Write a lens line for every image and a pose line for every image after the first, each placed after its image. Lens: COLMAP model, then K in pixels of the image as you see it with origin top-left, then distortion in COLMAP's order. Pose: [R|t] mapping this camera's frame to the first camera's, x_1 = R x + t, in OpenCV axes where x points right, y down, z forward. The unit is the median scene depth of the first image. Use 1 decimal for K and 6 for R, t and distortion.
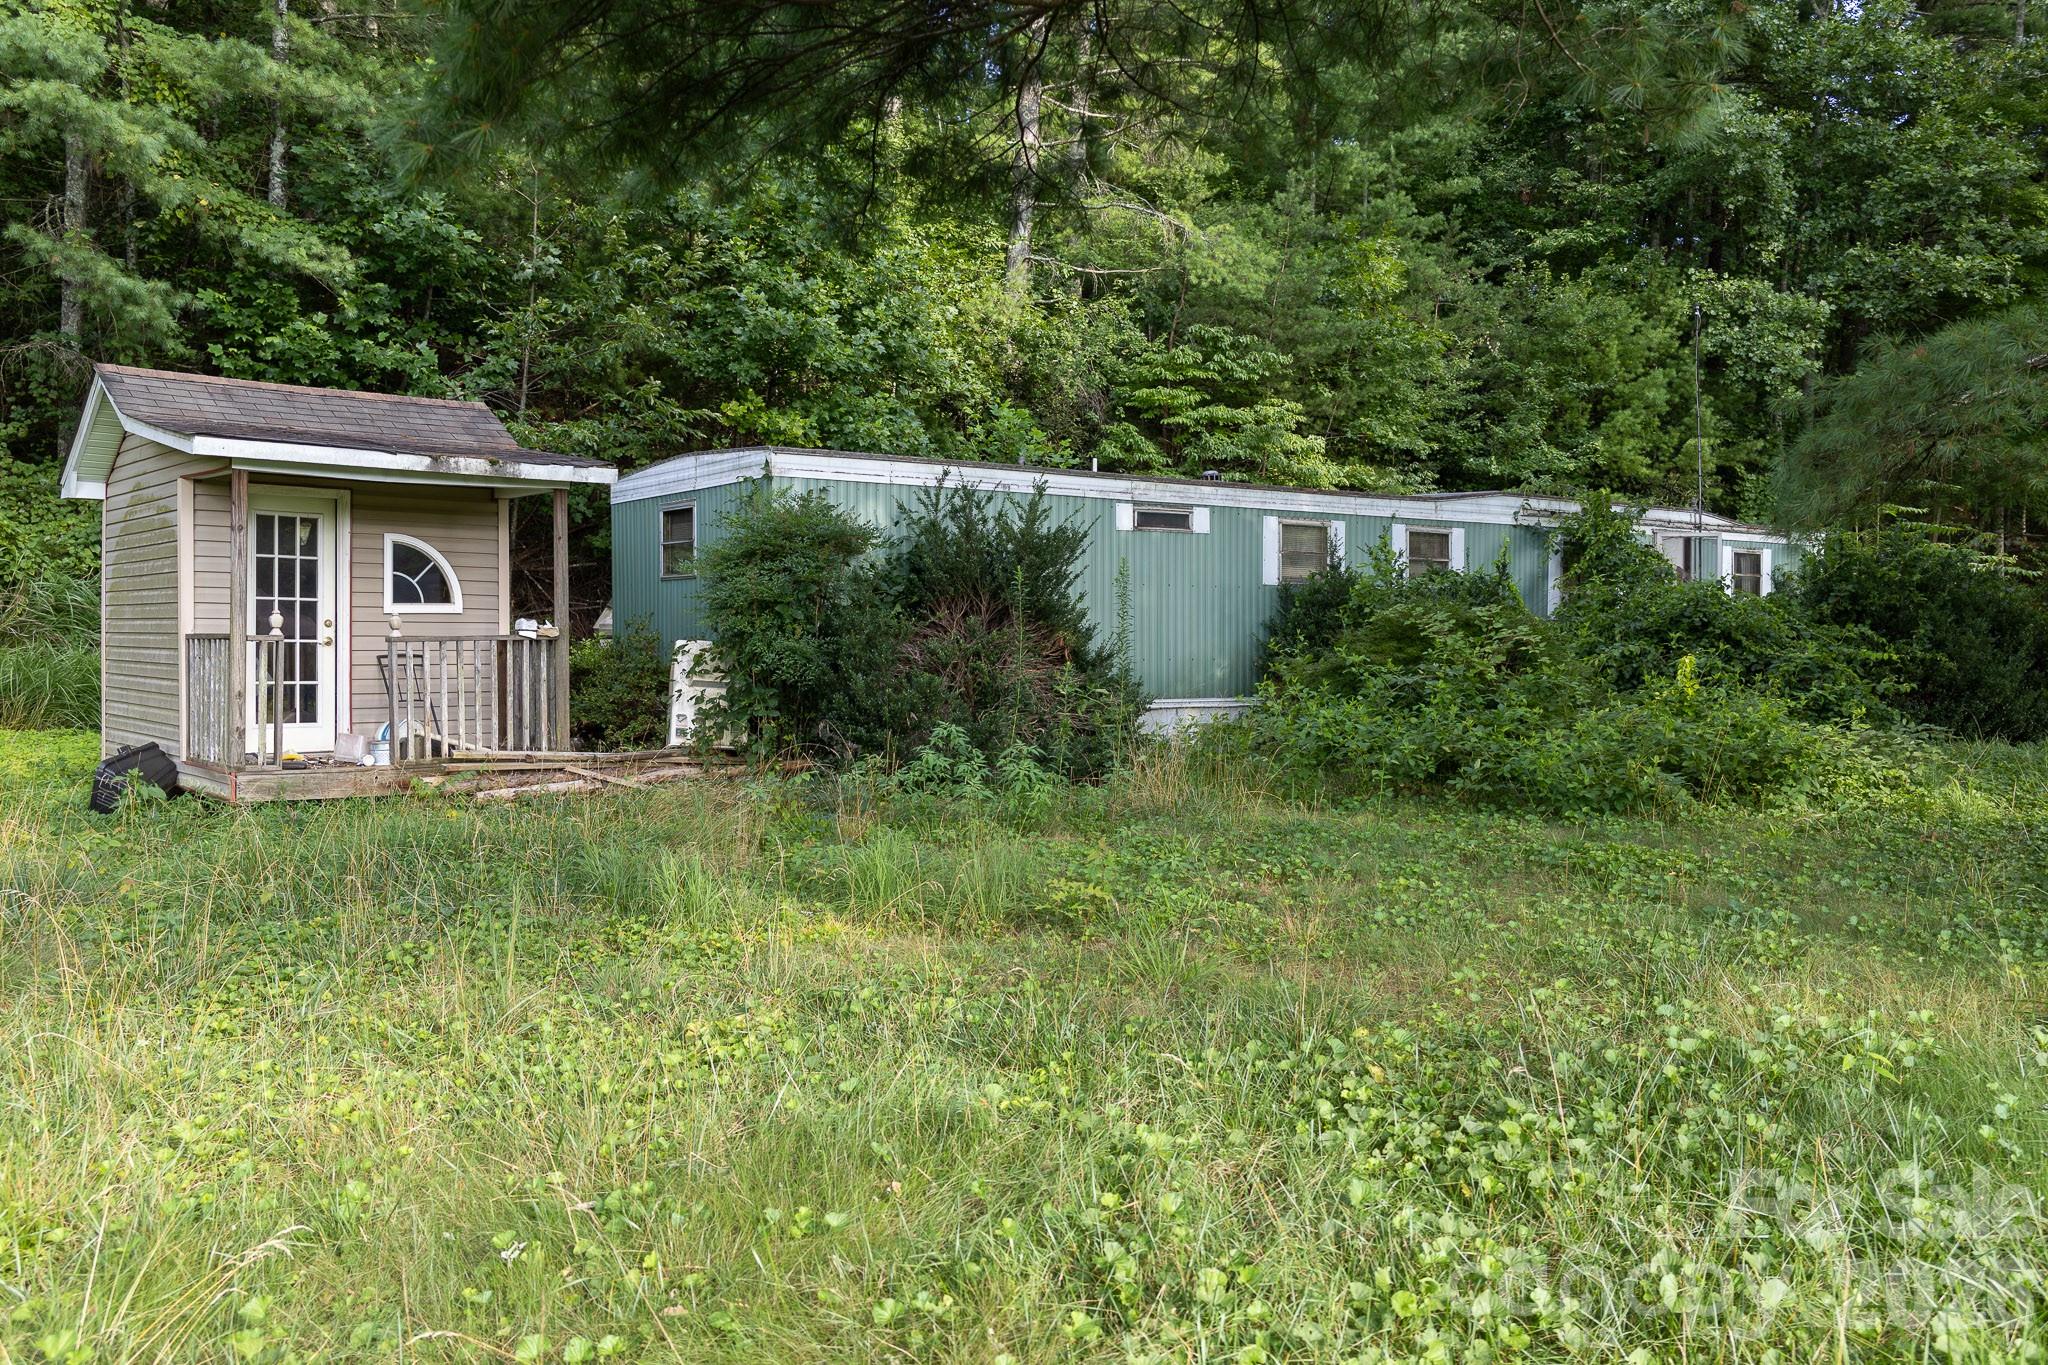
lens RADIAL K [[1700.6, 0, 1021.8], [0, 1700.6, 673.0], [0, 0, 1]] dist [0.005358, -0.005058]
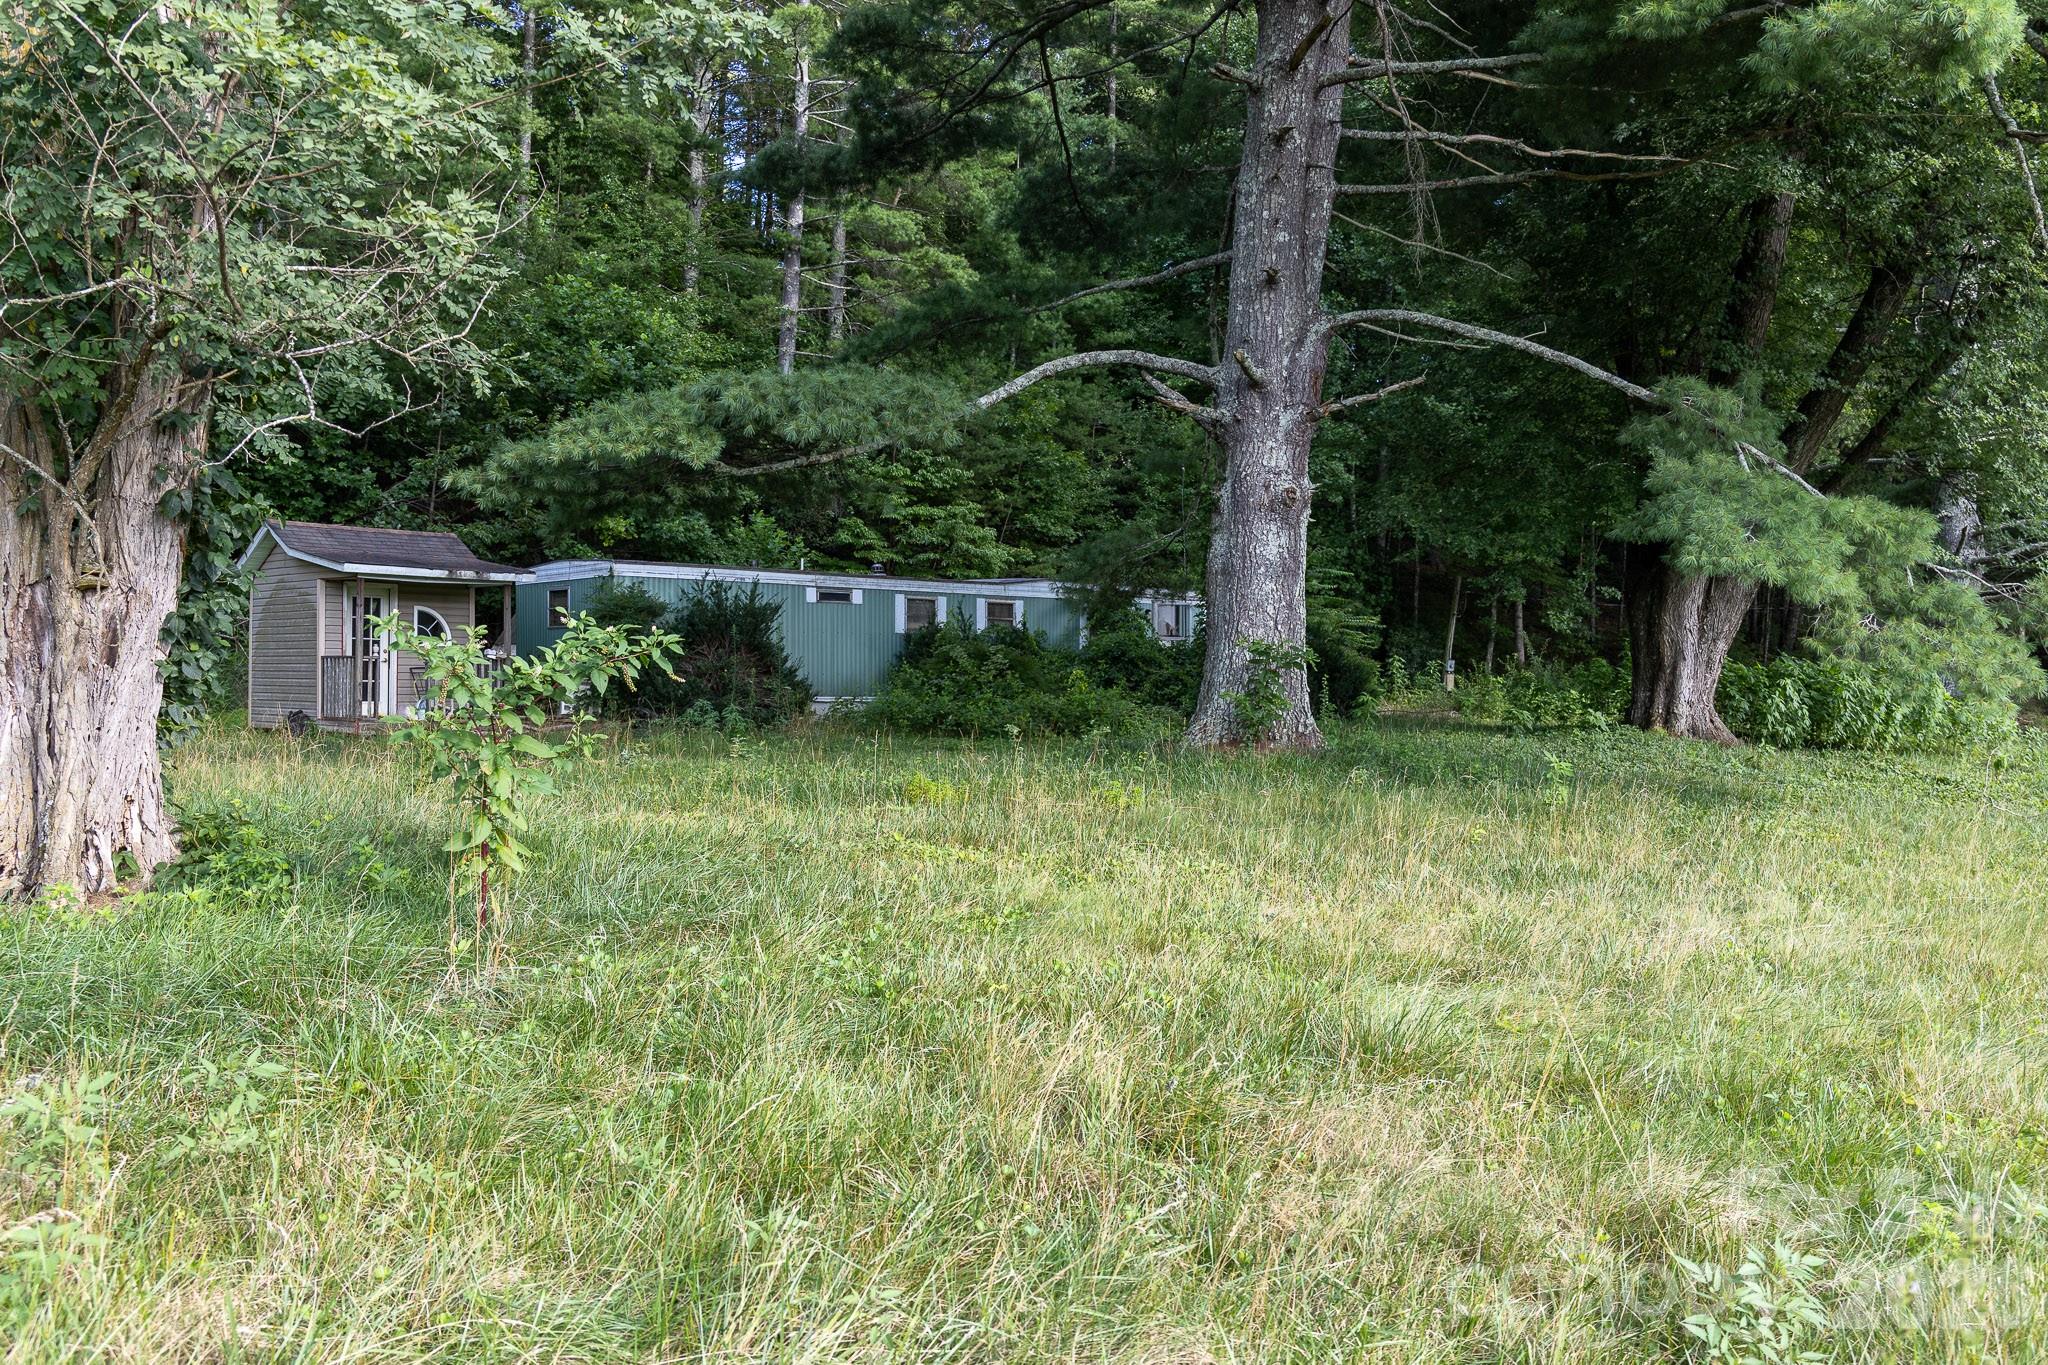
lens RADIAL K [[1700.6, 0, 1026.4], [0, 1700.6, 688.5], [0, 0, 1]] dist [0.005358, -0.005058]
pose [[0.993835, 0.000912, 0.110869, 0.081865], [0.000864, 0.999872, -0.015973, 0.033770], [-0.110870, 0.015970, 0.993707, -0.761384]]
